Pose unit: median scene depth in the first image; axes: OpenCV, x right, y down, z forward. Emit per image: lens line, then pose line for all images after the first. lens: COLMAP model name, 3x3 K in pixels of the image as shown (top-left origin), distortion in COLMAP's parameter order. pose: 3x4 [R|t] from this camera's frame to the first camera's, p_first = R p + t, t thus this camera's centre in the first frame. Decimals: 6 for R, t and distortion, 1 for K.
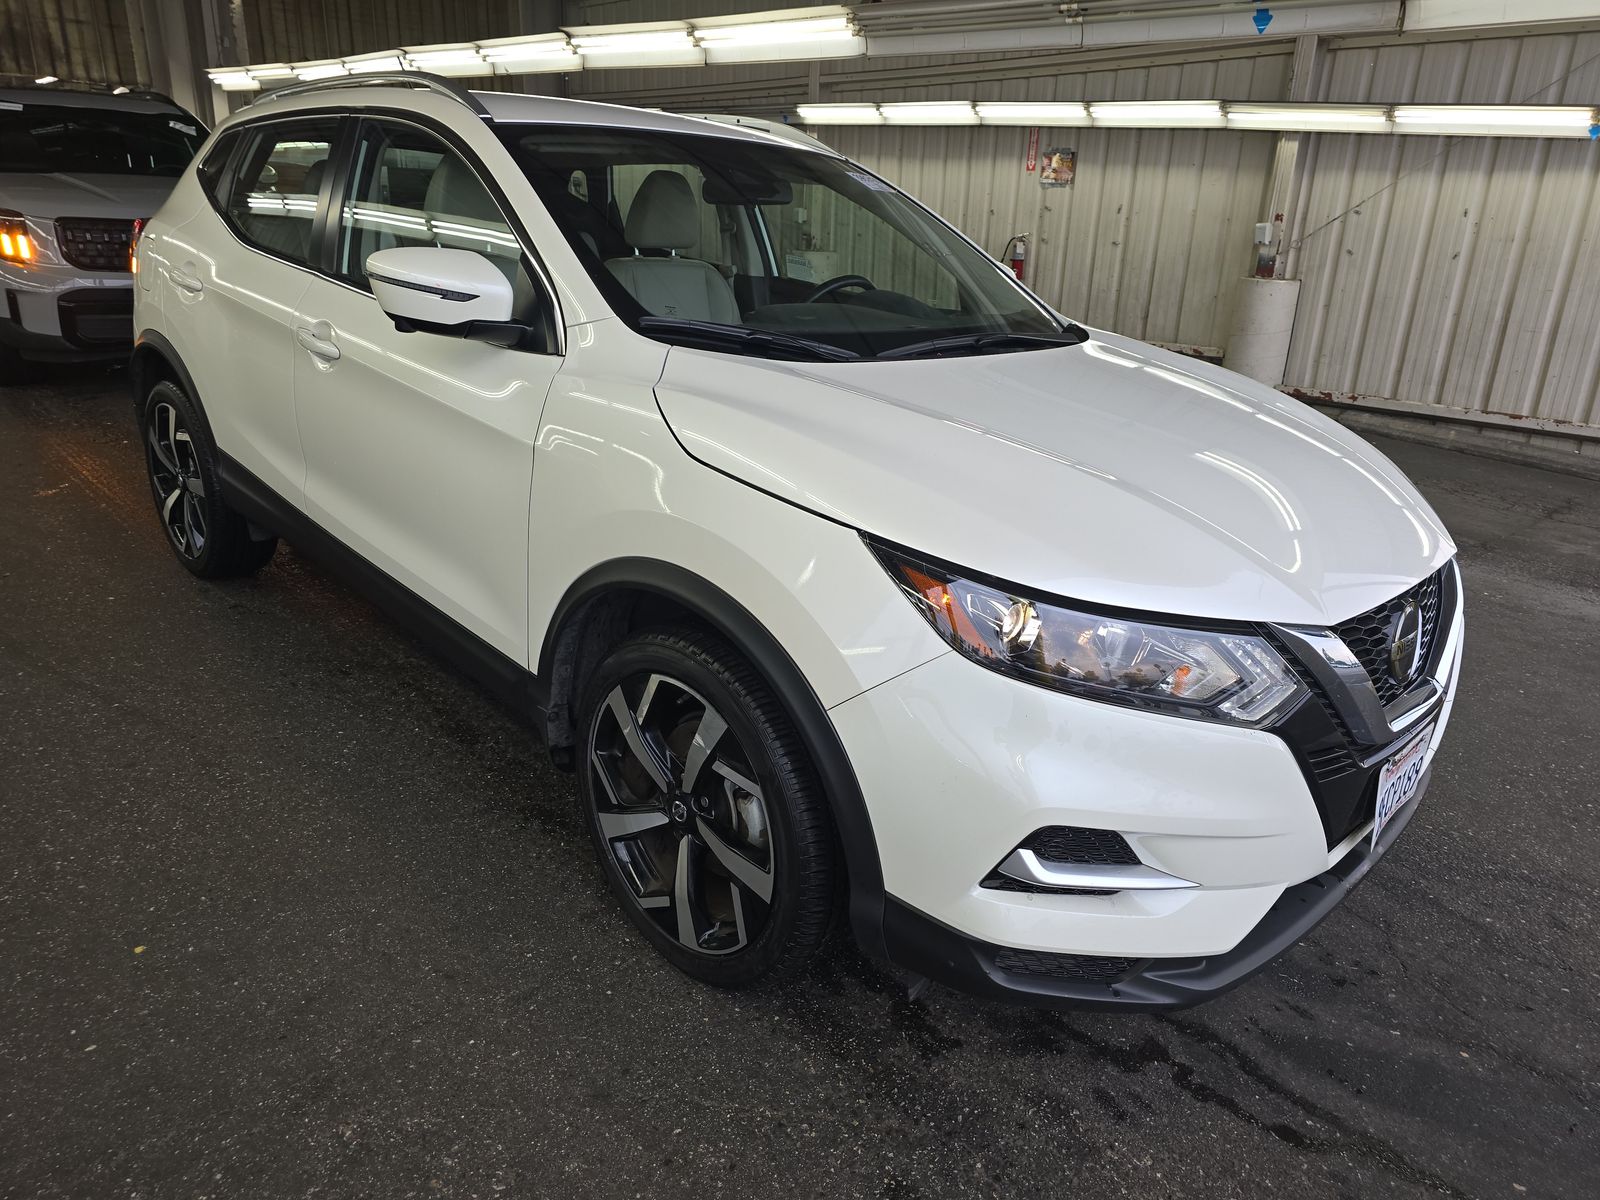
lens RADIAL K [[1094.6, 0, 800.0], [0, 1094.6, 600.0], [0, 0, 1]] dist [0.041973, -0.023039]
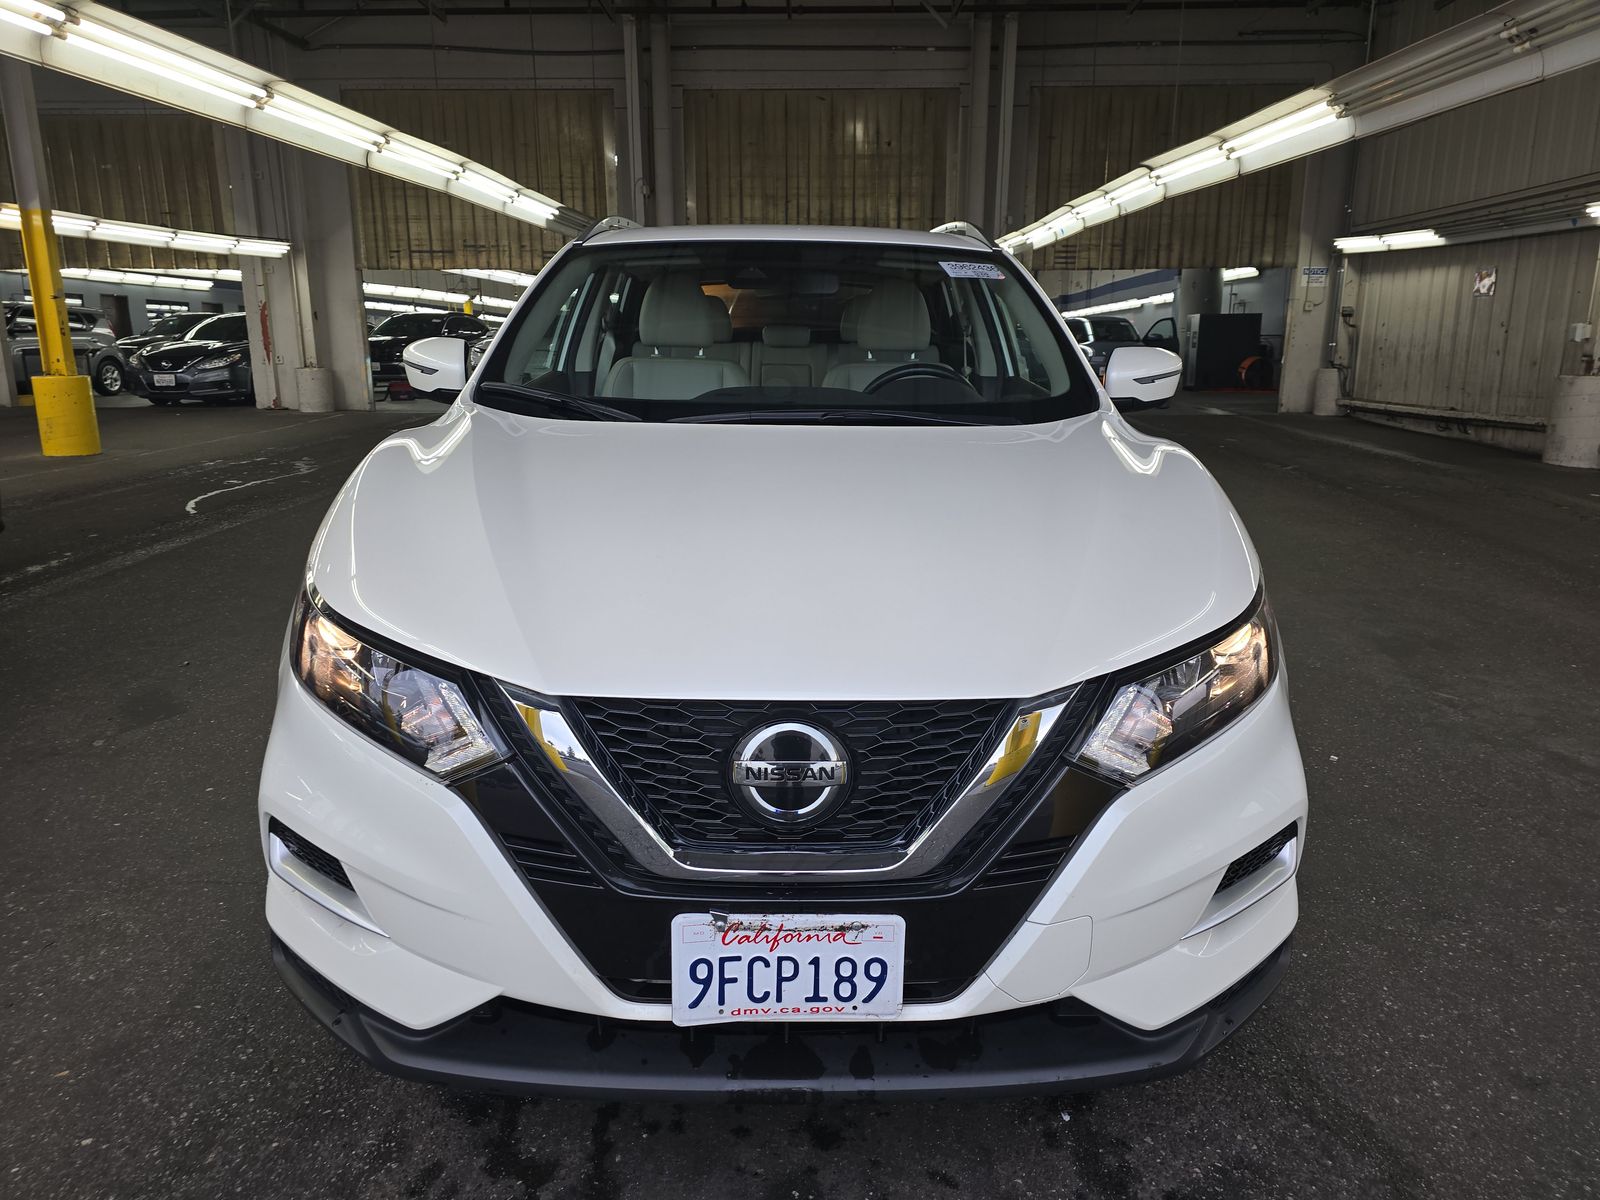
lens RADIAL K [[1080.8, 0, 800.0], [0, 1080.8, 600.0], [0, 0, 1]] dist [0.003812, -0.001772]
pose [[0.712498, 0.121601, -0.691057, 0.590031], [-0.205172, 0.977930, -0.039456, -0.029096], [0.671008, 0.169898, 0.721722, 0.255212]]
